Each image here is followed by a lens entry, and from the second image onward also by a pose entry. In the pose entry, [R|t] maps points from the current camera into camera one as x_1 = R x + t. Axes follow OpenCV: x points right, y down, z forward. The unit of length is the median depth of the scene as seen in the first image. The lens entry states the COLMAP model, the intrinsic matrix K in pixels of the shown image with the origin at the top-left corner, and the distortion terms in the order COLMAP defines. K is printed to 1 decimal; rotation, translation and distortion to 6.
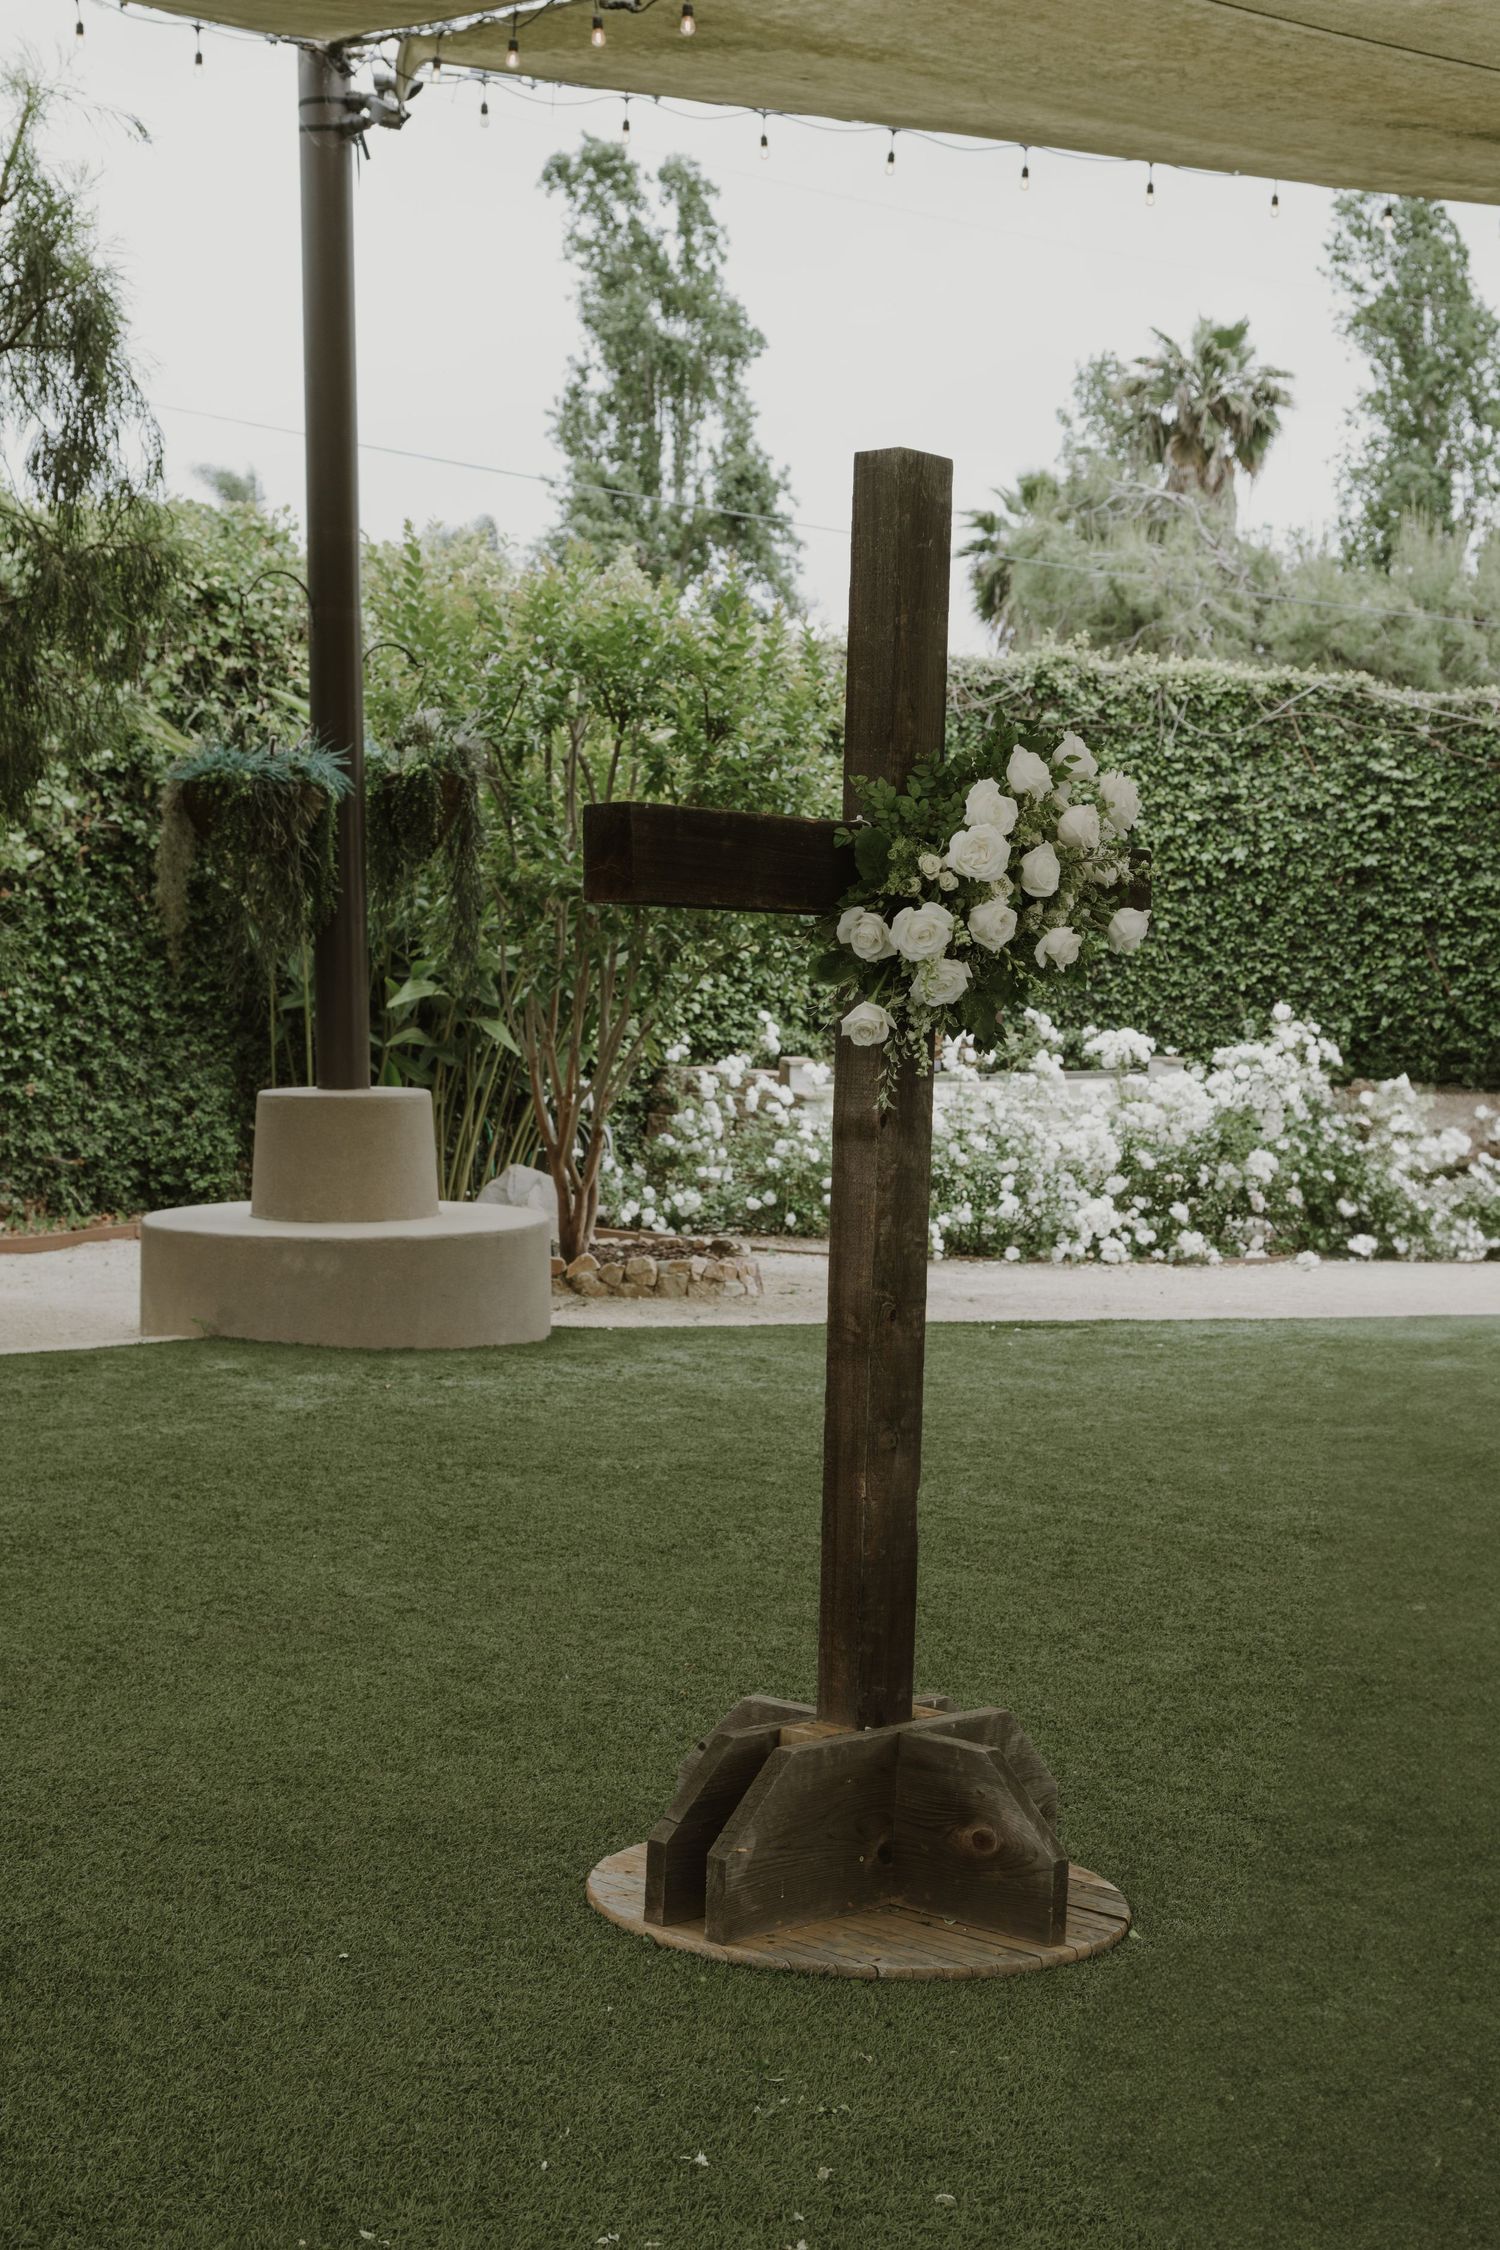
lens RADIAL K [[3192.6, 0, 738.4], [0, 3192.6, 1130.6], [0, 0, 1]] dist [0.013828, 0.000000]
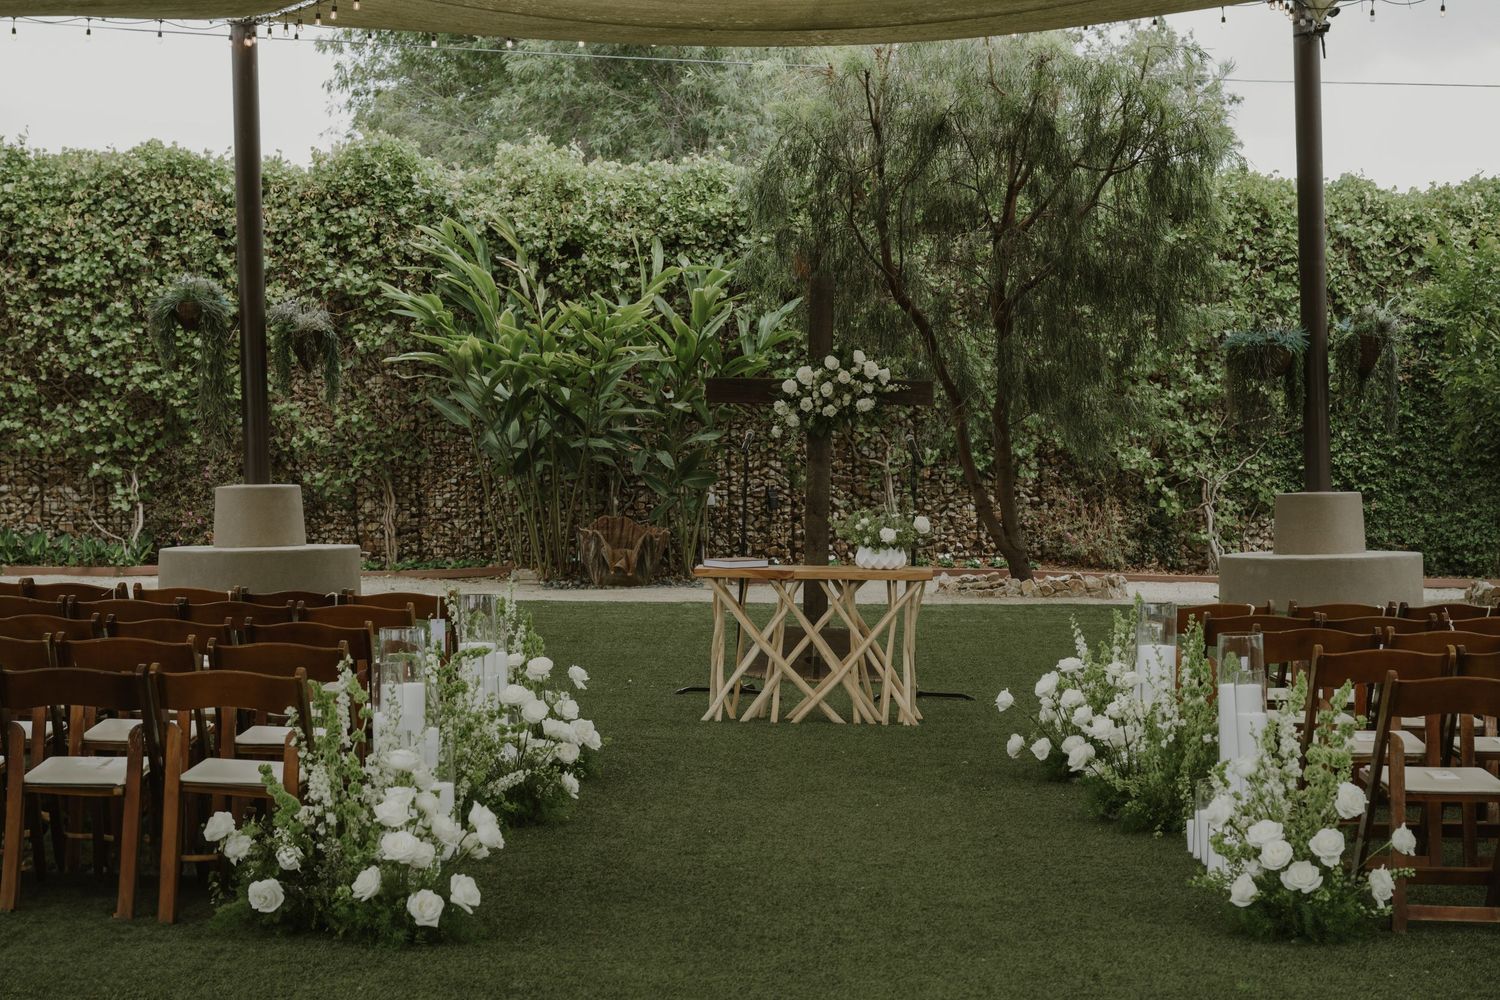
lens RADIAL K [[2737.4, 0, 752.0], [0, 2737.4, 499.0], [0, 0, 1]] dist [0.124511, 0.000000]
pose [[0.680904, -0.007632, -0.732333, 0.690379], [-0.024746, 0.999135, -0.033421, 0.044410], [0.731955, 0.040878, 0.680126, -0.350531]]
